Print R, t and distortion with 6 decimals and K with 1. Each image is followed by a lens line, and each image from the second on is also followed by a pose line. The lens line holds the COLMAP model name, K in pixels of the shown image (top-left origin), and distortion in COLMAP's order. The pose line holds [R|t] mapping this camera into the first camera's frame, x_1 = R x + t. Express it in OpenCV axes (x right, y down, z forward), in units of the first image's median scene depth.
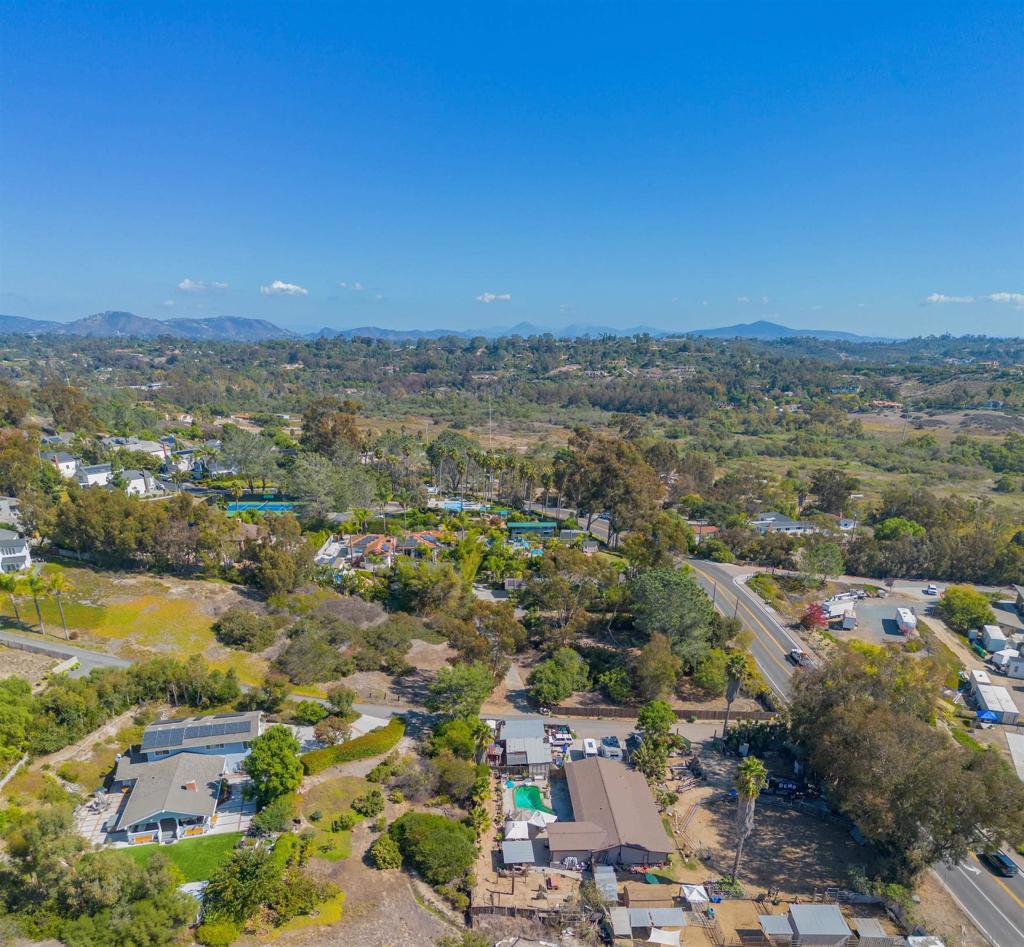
lens RADIAL K [[888.6, 0, 512.0], [0, 888.6, 473.5], [0, 0, 1]] dist [0.097910, 0.000311]
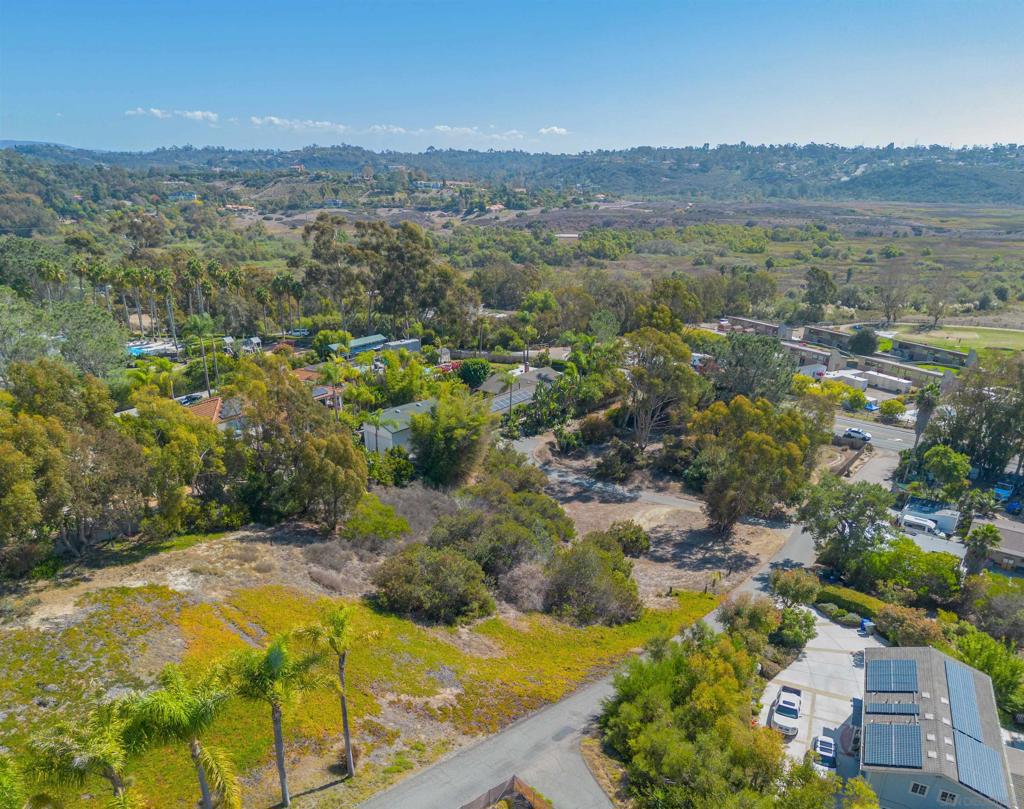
lens RADIAL K [[826.0, 0, 512.0], [0, 826.0, 404.5], [0, 0, 1]] dist [0.096444, -0.107664]
pose [[0.584154, -0.232095, 0.777751, -0.155340], [0.130711, 0.972636, 0.192077, -0.002749], [-0.801049, -0.010542, 0.598506, 0.172499]]
